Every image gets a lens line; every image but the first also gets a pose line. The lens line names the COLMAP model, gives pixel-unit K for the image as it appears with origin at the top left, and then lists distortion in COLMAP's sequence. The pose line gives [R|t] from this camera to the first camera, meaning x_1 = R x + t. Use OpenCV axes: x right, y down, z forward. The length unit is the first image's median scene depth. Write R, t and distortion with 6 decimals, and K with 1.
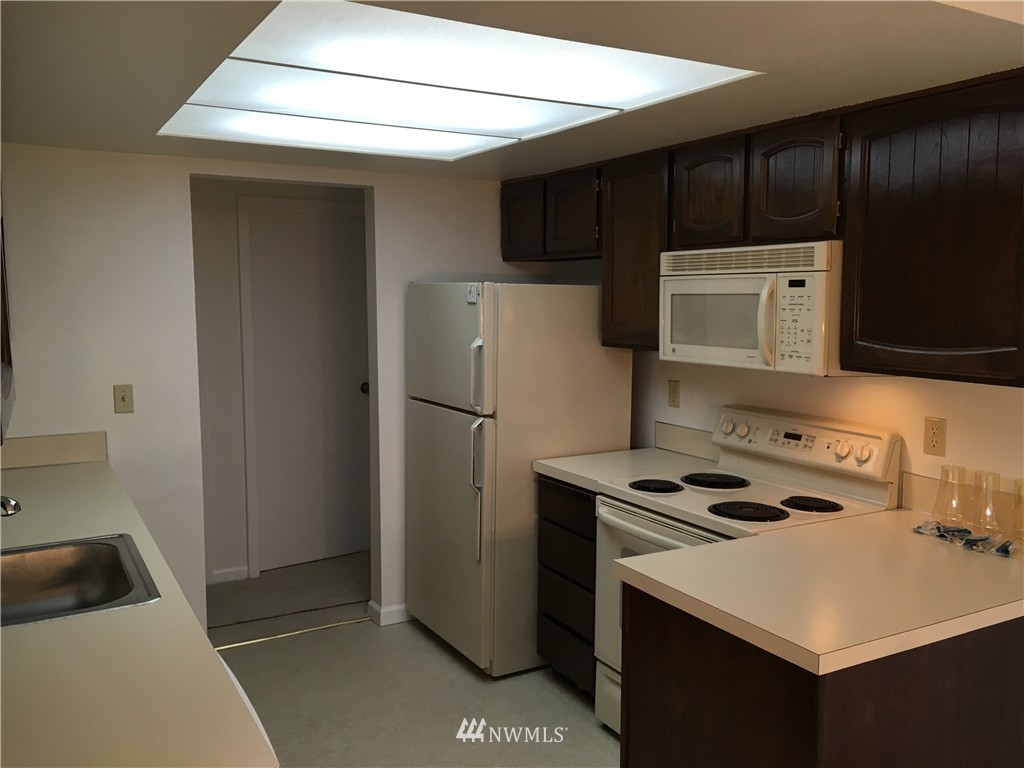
lens RADIAL K [[859.1, 0, 513.5], [0, 859.1, 378.9], [0, 0, 1]] dist [0.014329, 0.003479]
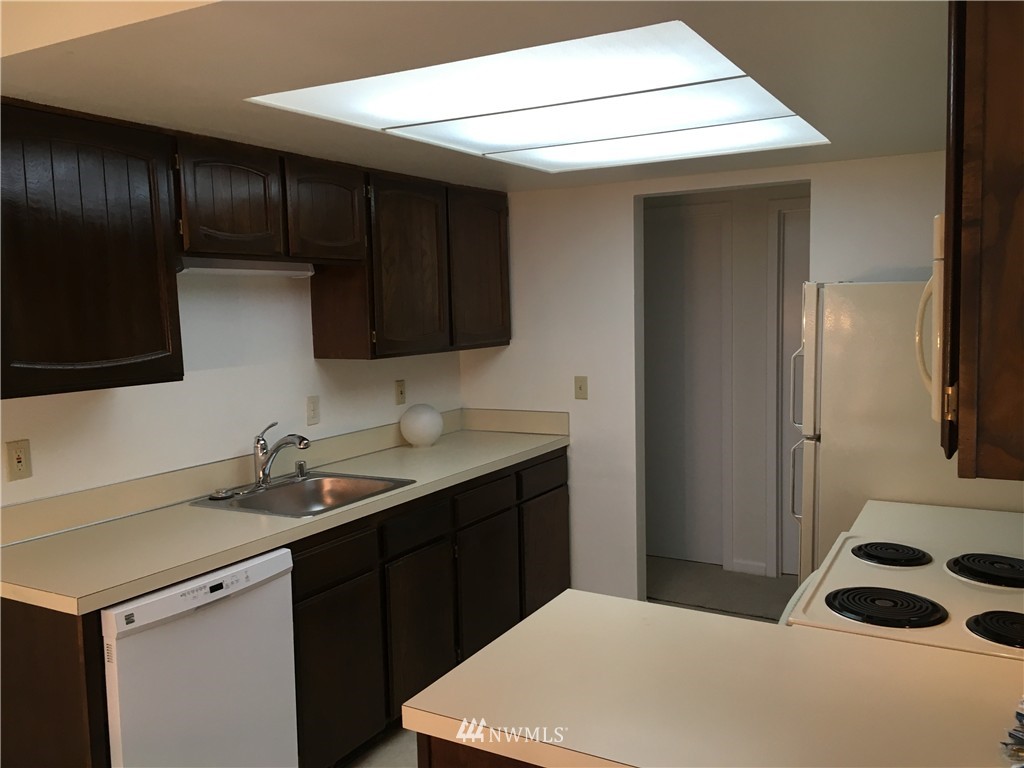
lens RADIAL K [[859.1, 0, 509.6], [0, 859.1, 388.6], [0, 0, 1]] dist [0.014329, 0.003479]
pose [[0.497897, 0.073702, -0.864099, 0.561169], [-0.060972, 0.996892, 0.049896, -0.030549], [0.865090, 0.027843, 0.500843, 0.299882]]
